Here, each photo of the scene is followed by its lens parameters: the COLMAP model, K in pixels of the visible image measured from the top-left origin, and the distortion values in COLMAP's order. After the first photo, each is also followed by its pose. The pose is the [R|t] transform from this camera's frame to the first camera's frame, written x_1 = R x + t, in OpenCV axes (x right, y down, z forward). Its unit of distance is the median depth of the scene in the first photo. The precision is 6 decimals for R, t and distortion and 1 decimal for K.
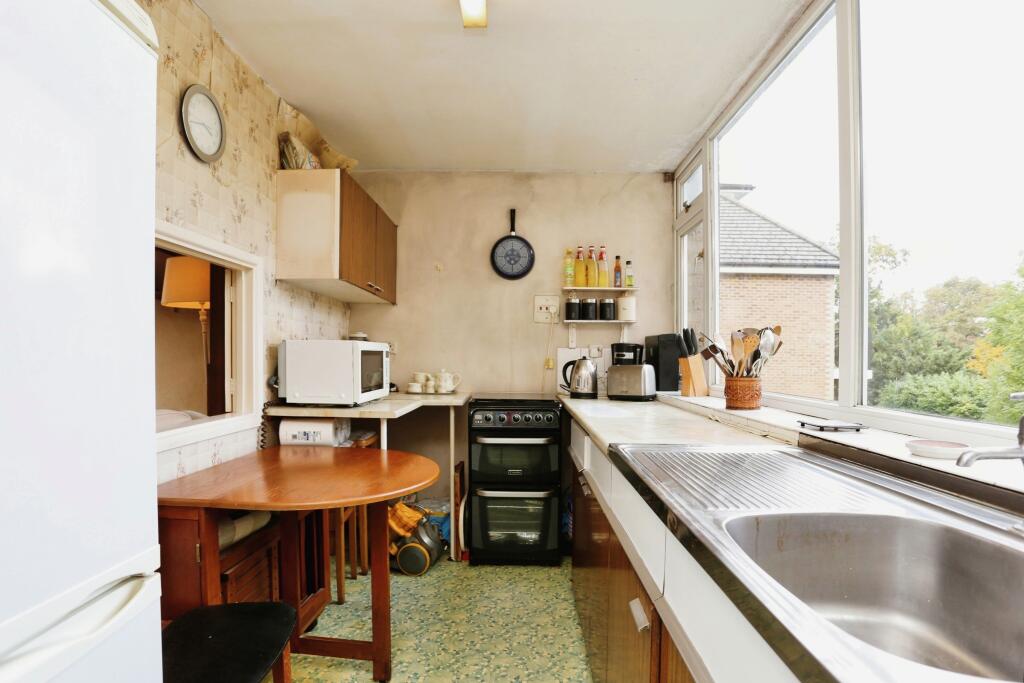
lens RADIAL K [[516.5, 0, 510.9], [0, 516.5, 362.0], [0, 0, 1]] dist [-0.086430, 0.038572]
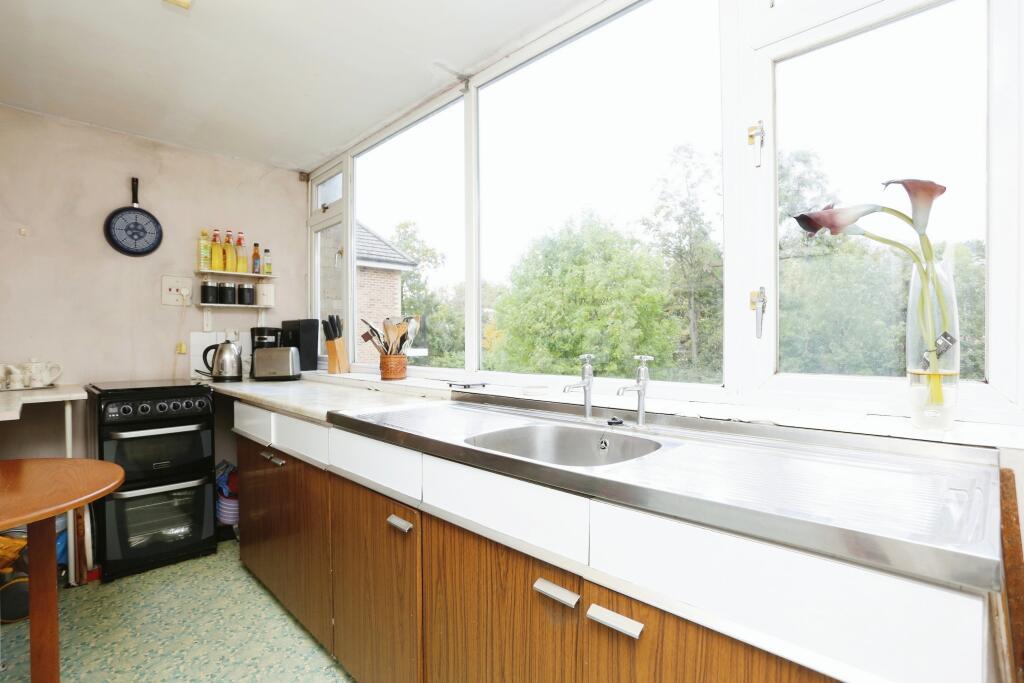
lens RADIAL K [[500.2, 0, 506.9], [0, 500.2, 337.6], [0, 0, 1]] dist [-0.082325, 0.032020]
pose [[0.694063, -0.008349, 0.719865, -0.157728], [0.018681, 0.999805, -0.006416, 0.000045], [-0.719671, 0.017901, 0.694084, -0.052337]]
